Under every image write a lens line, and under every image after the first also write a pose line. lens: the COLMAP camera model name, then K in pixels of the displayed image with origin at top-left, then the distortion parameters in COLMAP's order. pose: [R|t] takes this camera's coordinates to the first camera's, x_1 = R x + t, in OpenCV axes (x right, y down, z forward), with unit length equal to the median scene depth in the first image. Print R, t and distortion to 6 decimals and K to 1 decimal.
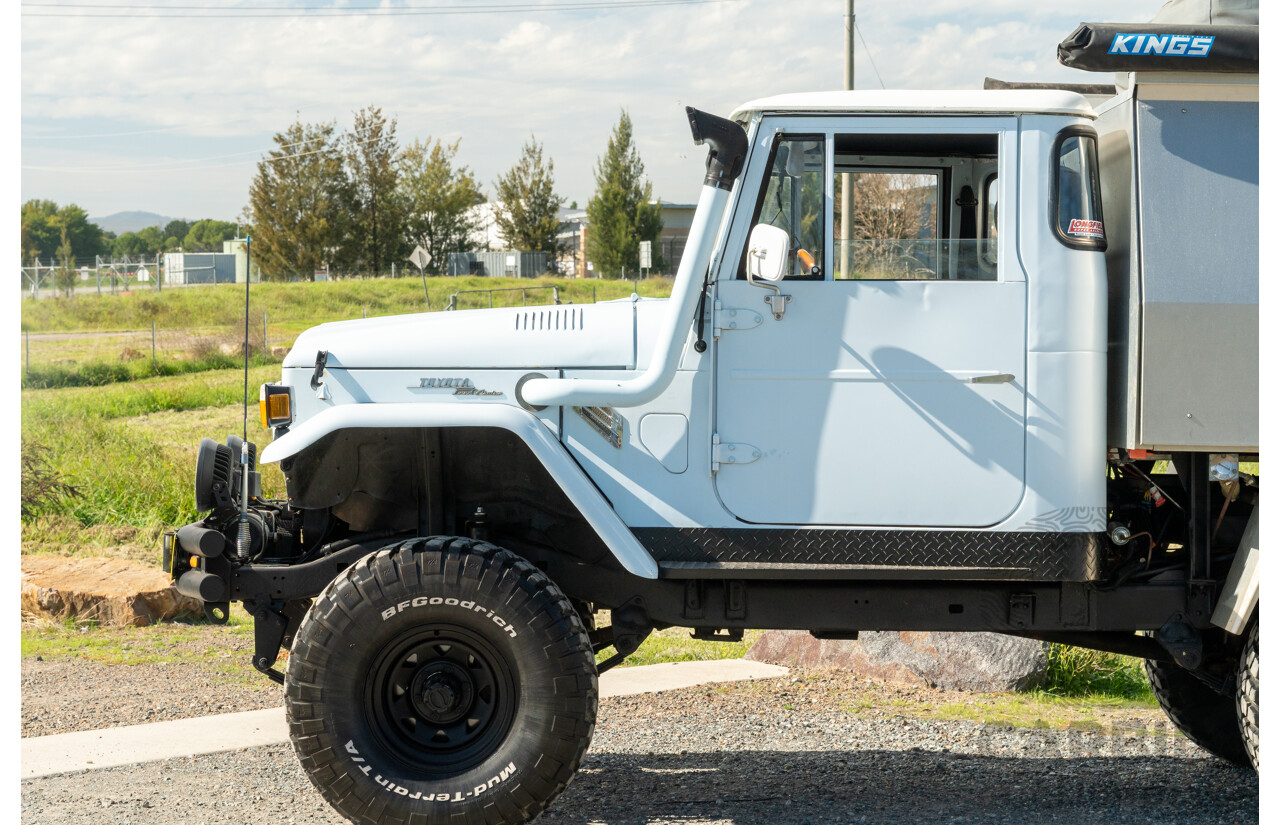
lens RADIAL K [[2912.2, 0, 621.2], [0, 2912.2, 407.3], [0, 0, 1]] dist [0.028652, 0.034262]
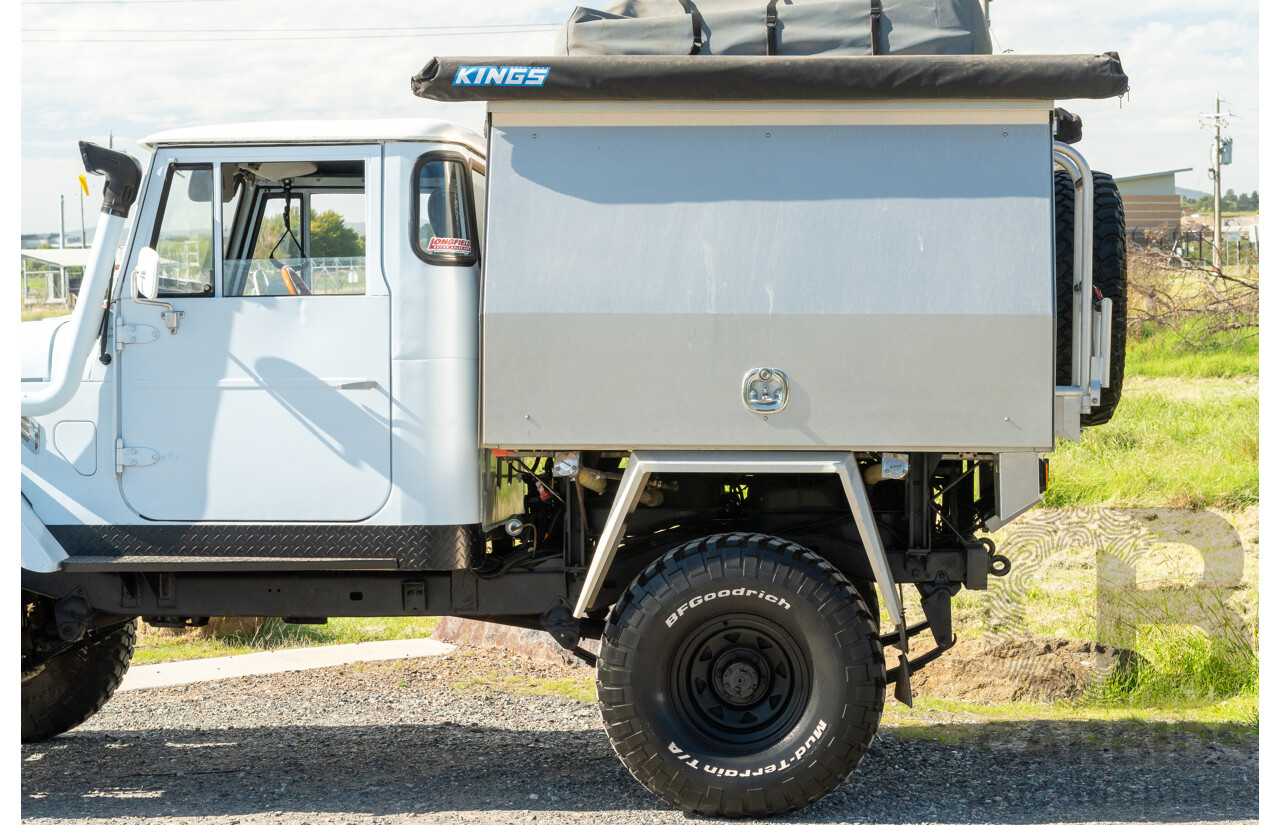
lens RADIAL K [[2731.8, 0, 642.8], [0, 2731.8, 379.6], [0, 0, 1]] dist [0.023497, 0.081216]
pose [[0.997396, -0.014542, -0.070632, 0.301519], [0.014188, 0.999884, -0.005508, -0.004674], [0.070704, 0.004492, 0.997487, -0.011379]]
